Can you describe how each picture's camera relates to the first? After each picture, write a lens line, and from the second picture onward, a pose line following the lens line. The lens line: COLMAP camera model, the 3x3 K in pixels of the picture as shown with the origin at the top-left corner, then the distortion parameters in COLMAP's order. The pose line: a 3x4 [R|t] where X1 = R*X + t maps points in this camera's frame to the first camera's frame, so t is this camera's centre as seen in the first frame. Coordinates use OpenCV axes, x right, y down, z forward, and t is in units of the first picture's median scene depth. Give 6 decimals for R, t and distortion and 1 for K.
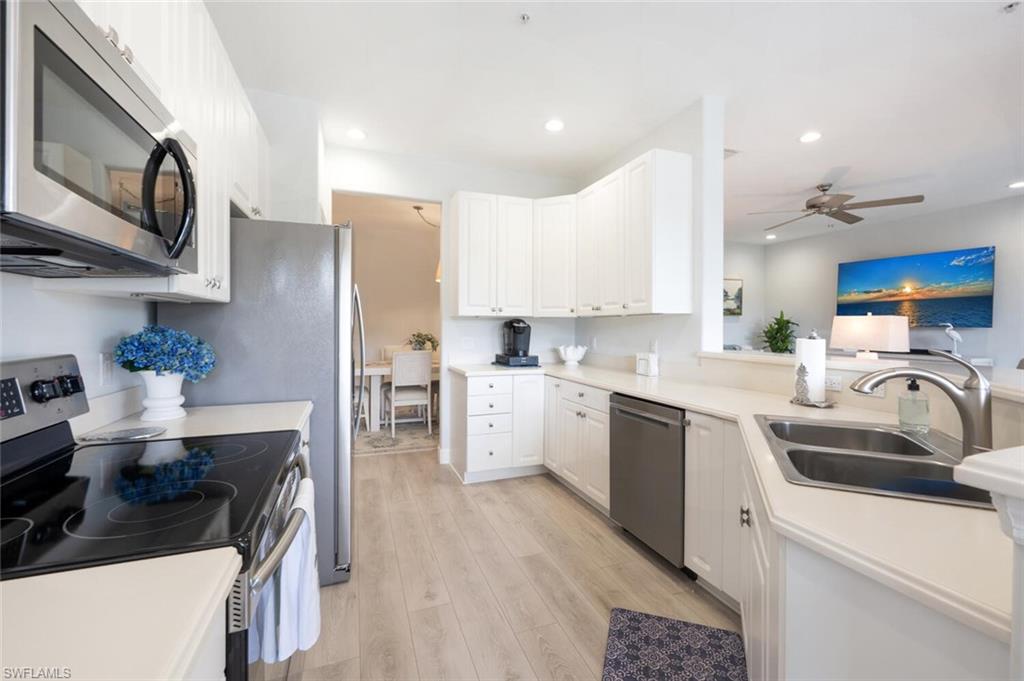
lens RADIAL K [[415.8, 0, 507.6], [0, 415.8, 330.5], [0, 0, 1]] dist [-0.004090, 0.001040]
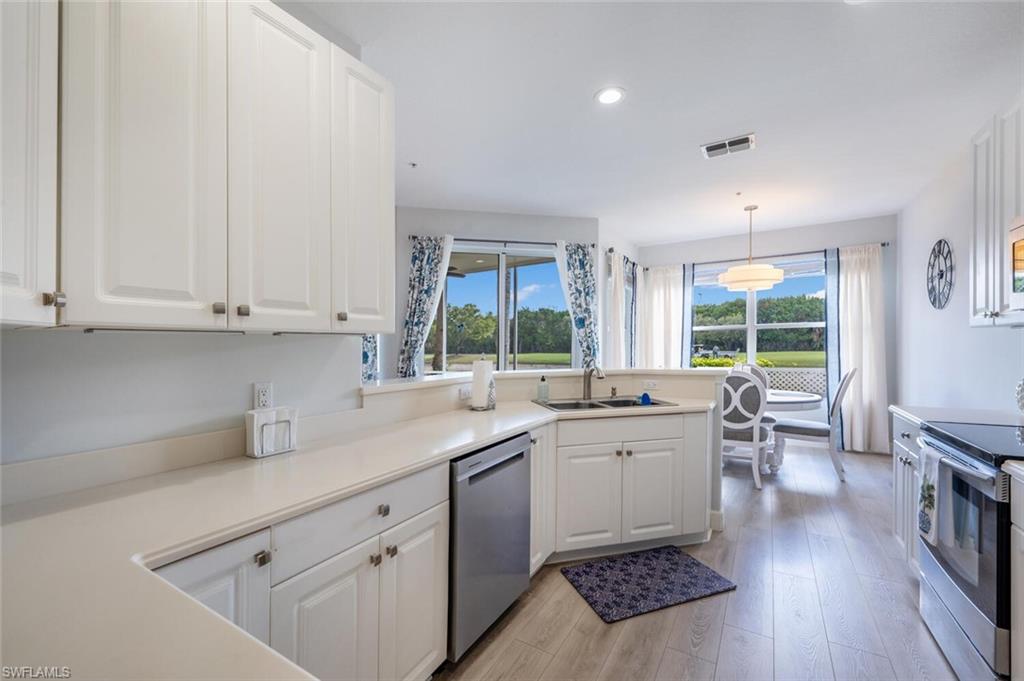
lens RADIAL K [[415.8, 0, 513.5], [0, 415.8, 347.2], [0, 0, 1]] dist [-0.004090, 0.001040]
pose [[-0.631845, 0.011130, 0.775015, -0.376057], [0.013580, 0.999902, -0.003288, -0.023174], [-0.774976, 0.008447, -0.631934, 1.662934]]
